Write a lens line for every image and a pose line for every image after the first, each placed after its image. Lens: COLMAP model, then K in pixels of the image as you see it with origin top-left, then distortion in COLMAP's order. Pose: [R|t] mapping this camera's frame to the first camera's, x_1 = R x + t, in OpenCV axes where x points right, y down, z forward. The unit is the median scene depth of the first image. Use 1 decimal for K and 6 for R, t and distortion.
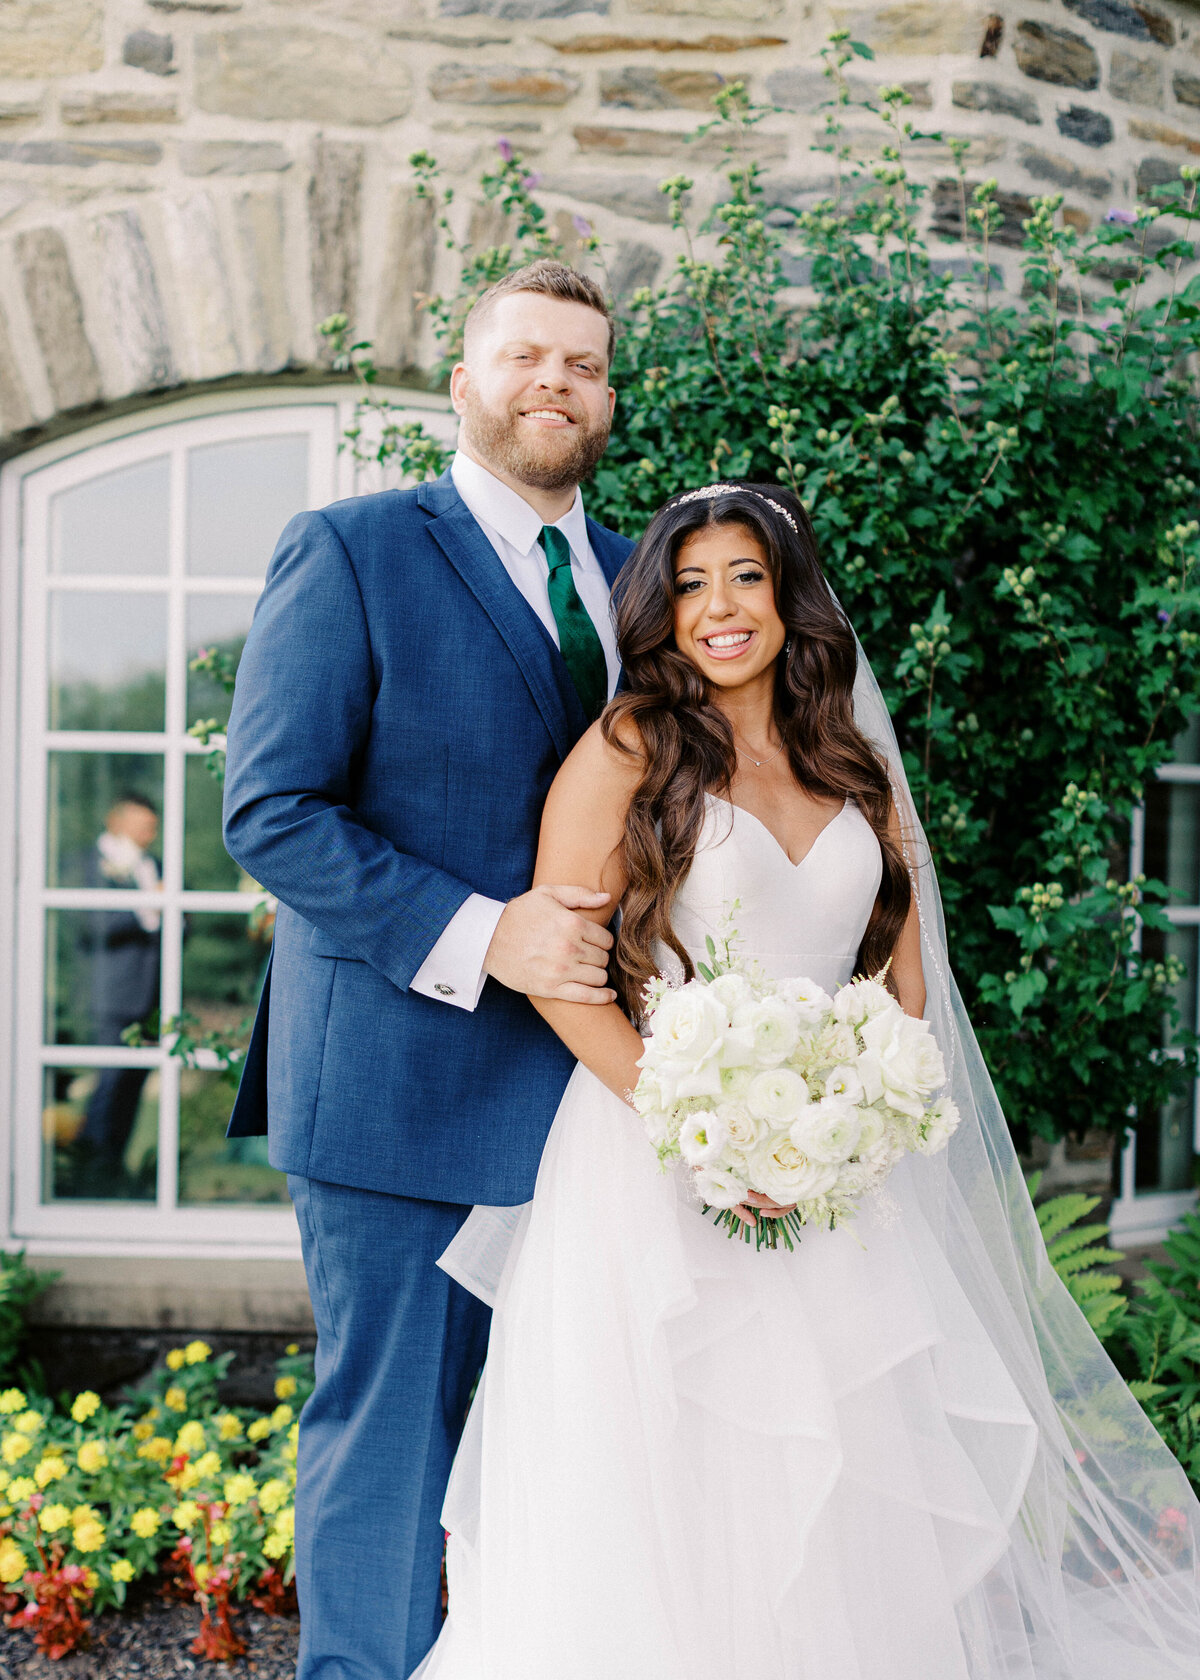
lens RADIAL K [[2970.2, 0, 550.1], [0, 2970.2, 939.1], [0, 0, 1]] dist [0.009422, 0.038662]
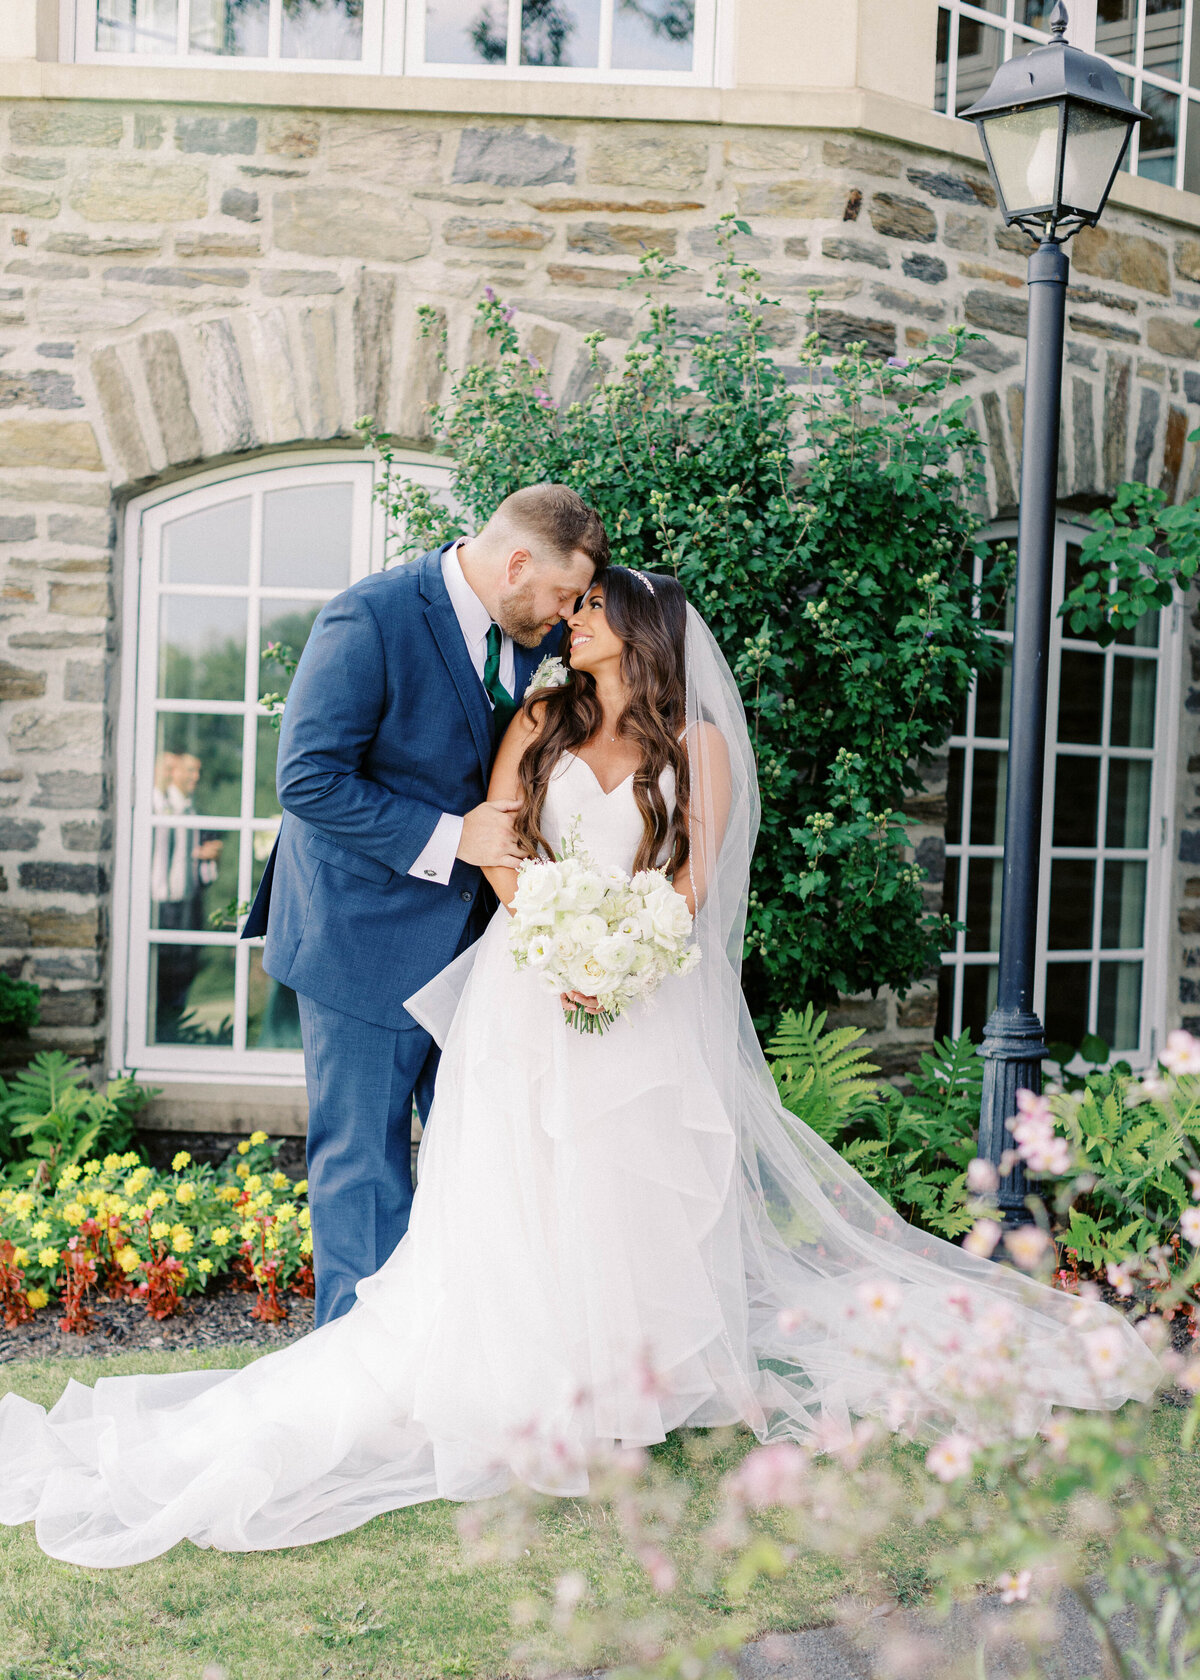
lens RADIAL K [[2756.5, 0, 605.7], [0, 2756.5, 934.5], [0, 0, 1]] dist [0.004467, 0.063670]
pose [[0.999830, 0.018311, 0.002154, 0.037756], [-0.018339, 0.999734, 0.013967, 0.018195], [-0.001898, -0.014004, 0.999900, -0.282103]]
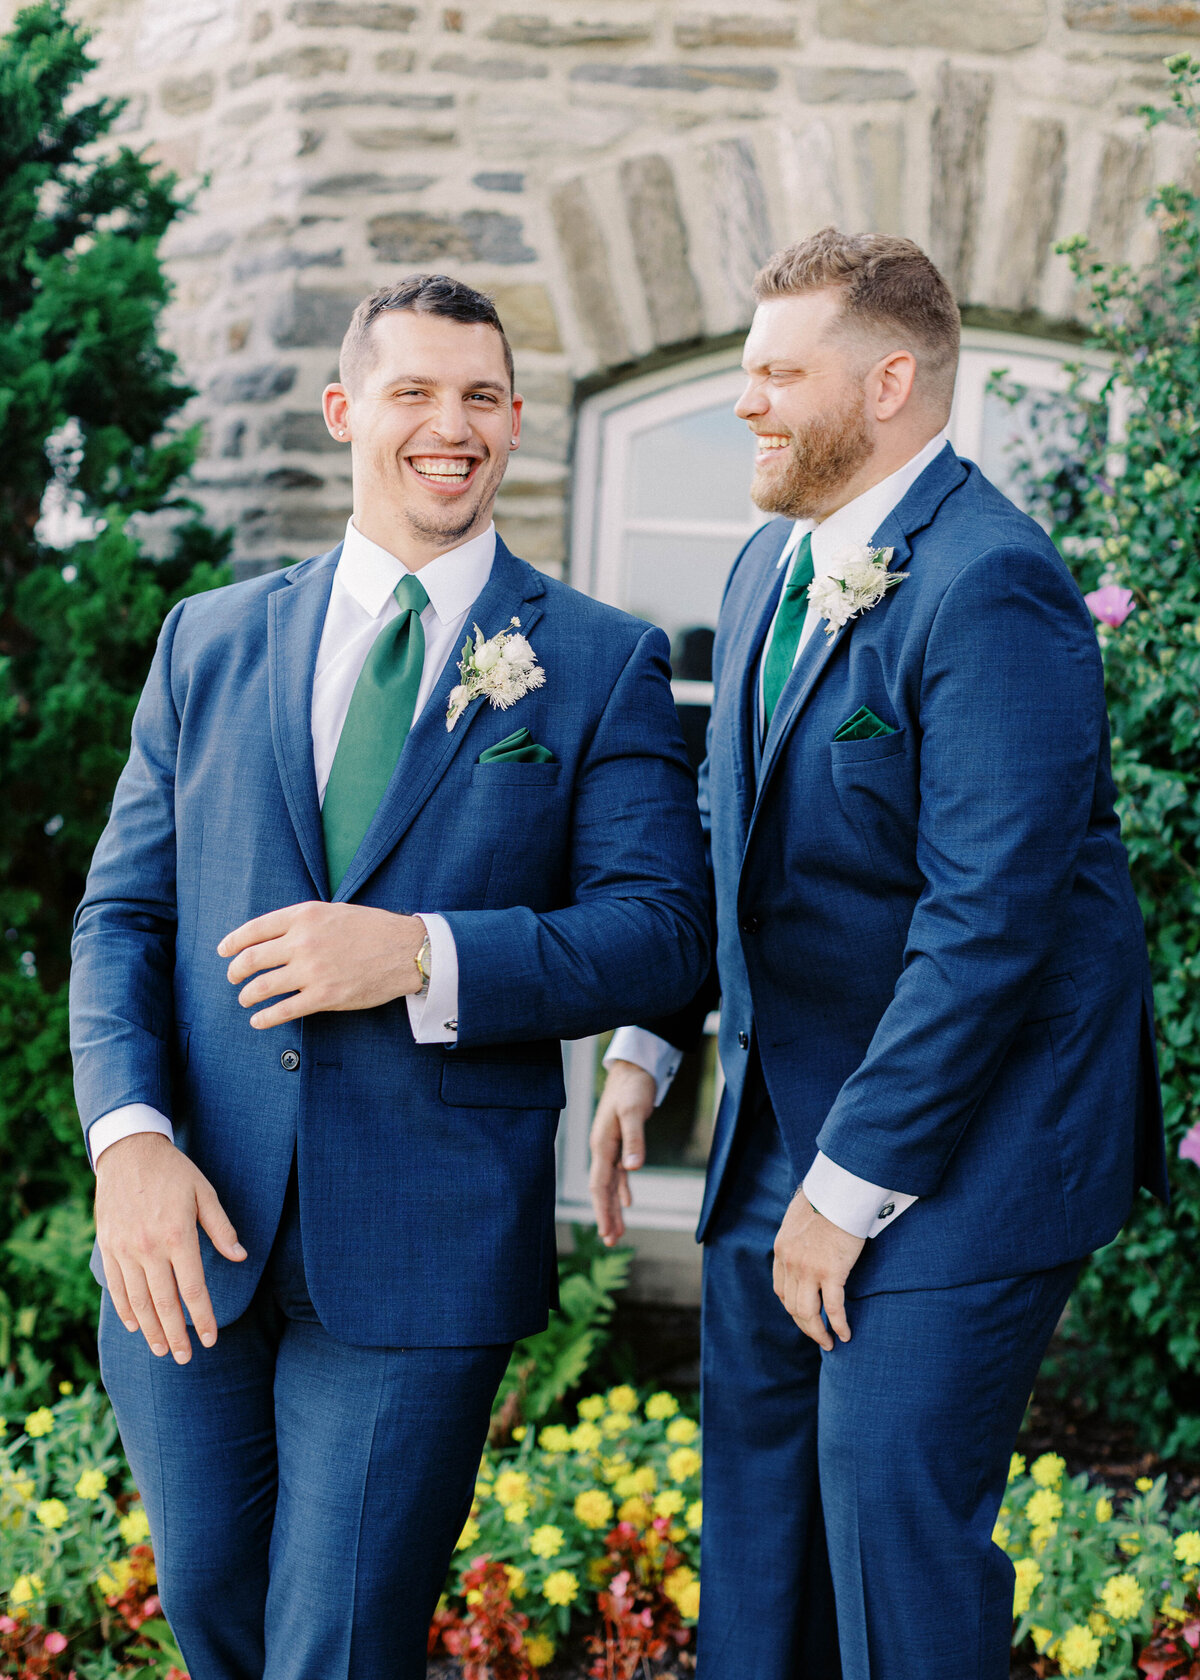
lens RADIAL K [[2720.6, 0, 600.0], [0, 2720.6, 840.0], [0, 0, 1]] dist [0.019554, -0.003404]
pose [[0.997608, 0.037879, -0.057827, -0.129077], [-0.038698, 0.999165, -0.013102, -0.006288], [0.057282, 0.015308, 0.998241, 0.127373]]
